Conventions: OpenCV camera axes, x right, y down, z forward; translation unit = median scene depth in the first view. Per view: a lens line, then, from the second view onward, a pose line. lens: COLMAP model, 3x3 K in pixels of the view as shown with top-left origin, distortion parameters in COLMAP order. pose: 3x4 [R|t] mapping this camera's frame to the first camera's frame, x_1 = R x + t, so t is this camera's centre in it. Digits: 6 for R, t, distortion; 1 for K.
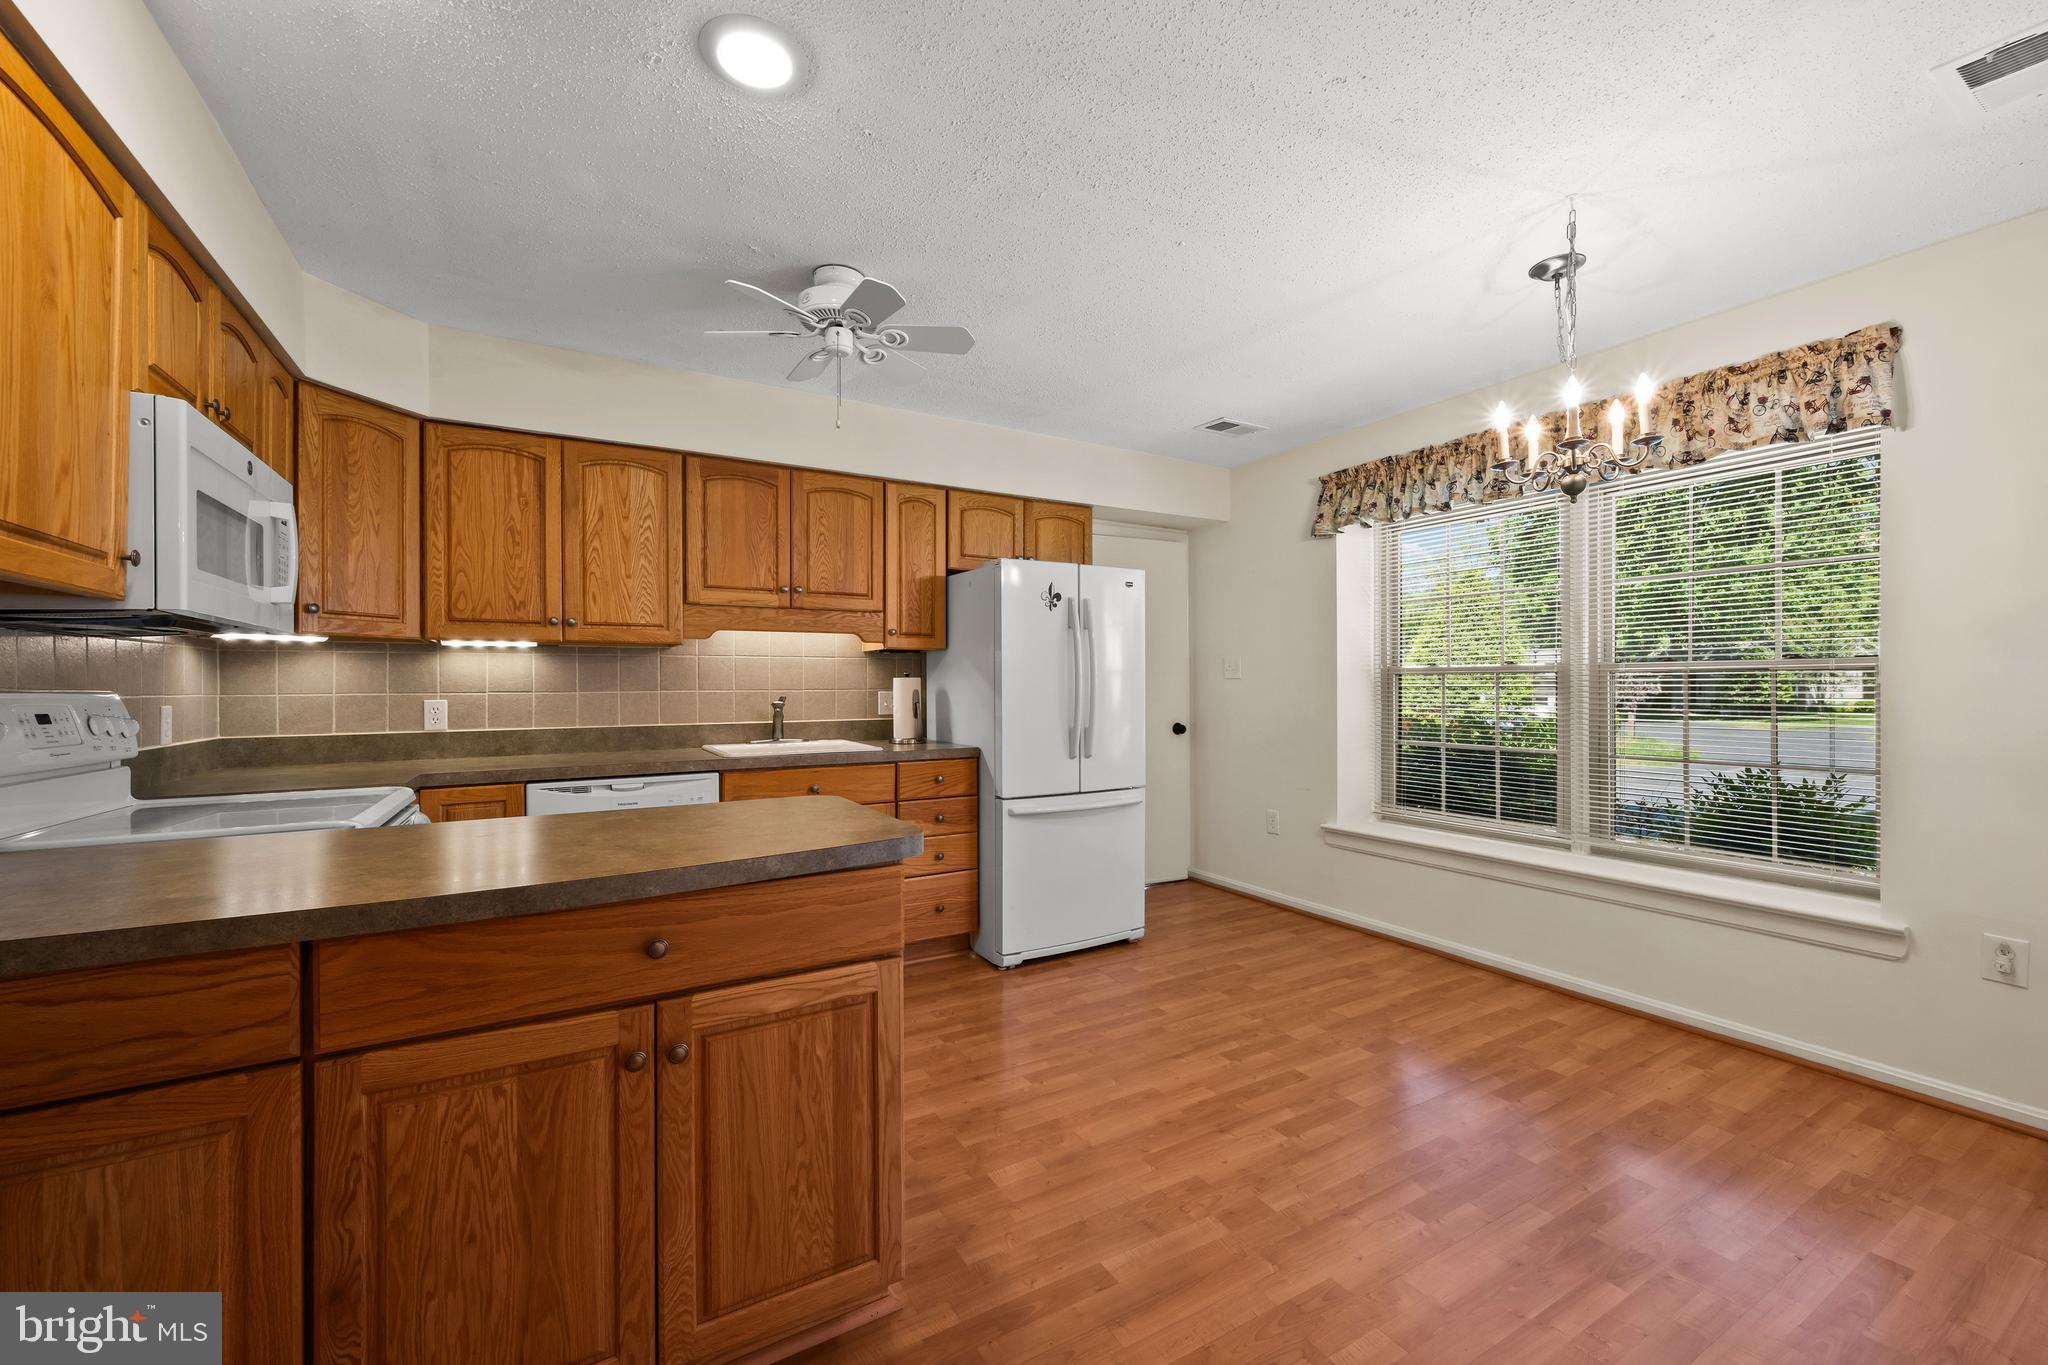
lens RADIAL K [[808.6, 0, 1011.7], [0, 808.6, 681.6], [0, 0, 1]] dist [-0.001462, 0.000068]
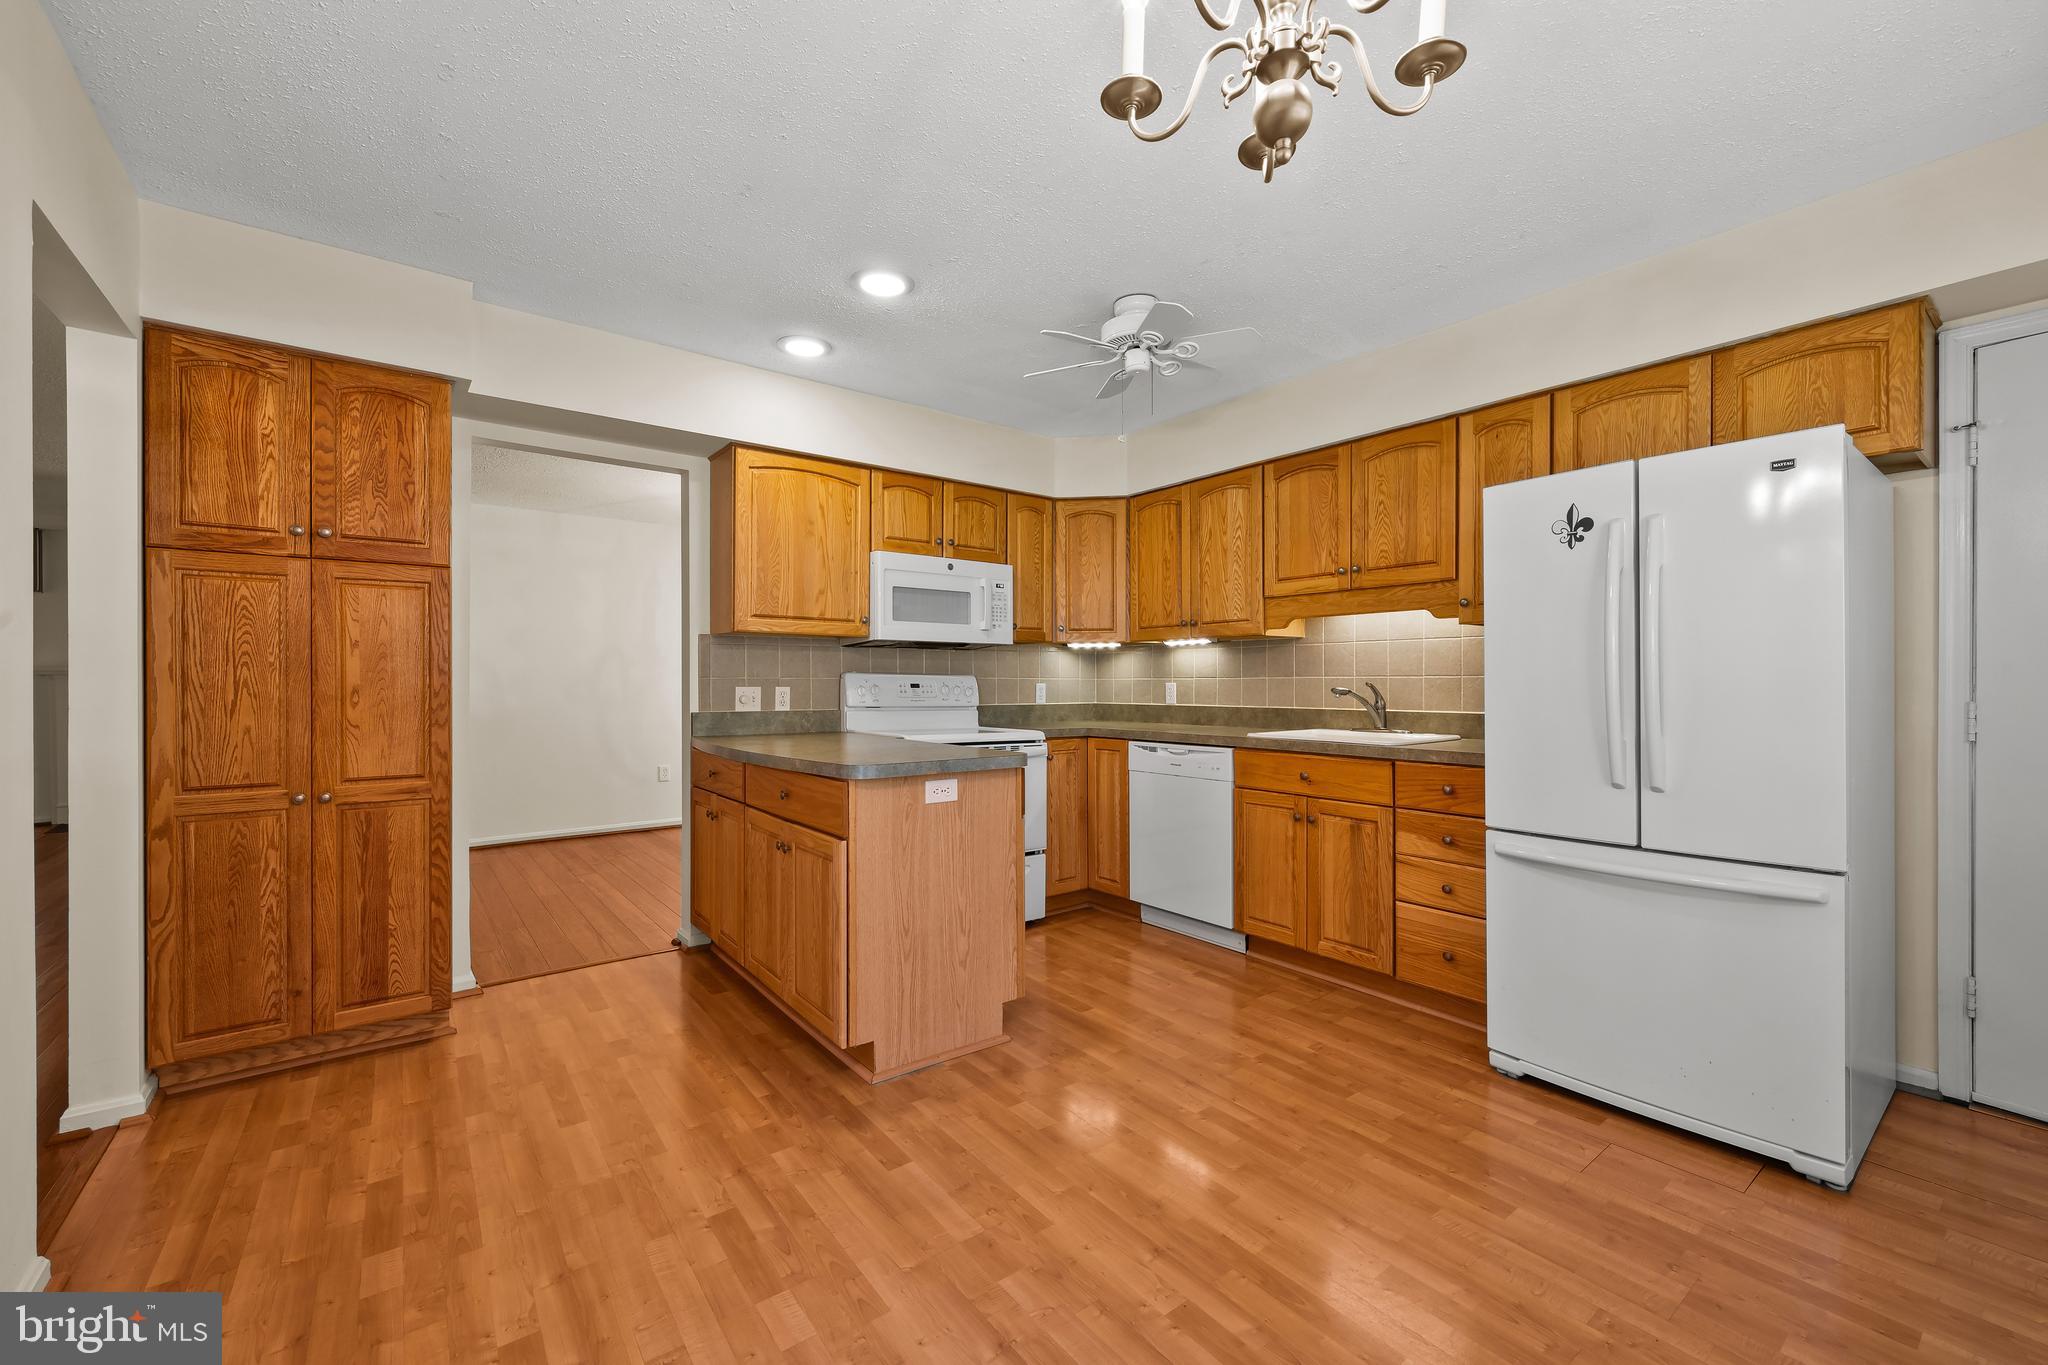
lens RADIAL K [[808.6, 0, 1012.7], [0, 808.6, 684.1], [0, 0, 1]] dist [-0.001462, 0.000068]
pose [[0.131779, 0.006278, -0.991259, 0.653136], [0.003301, 0.999972, 0.006772, 0.013390], [0.991274, -0.004164, 0.131754, 0.507979]]
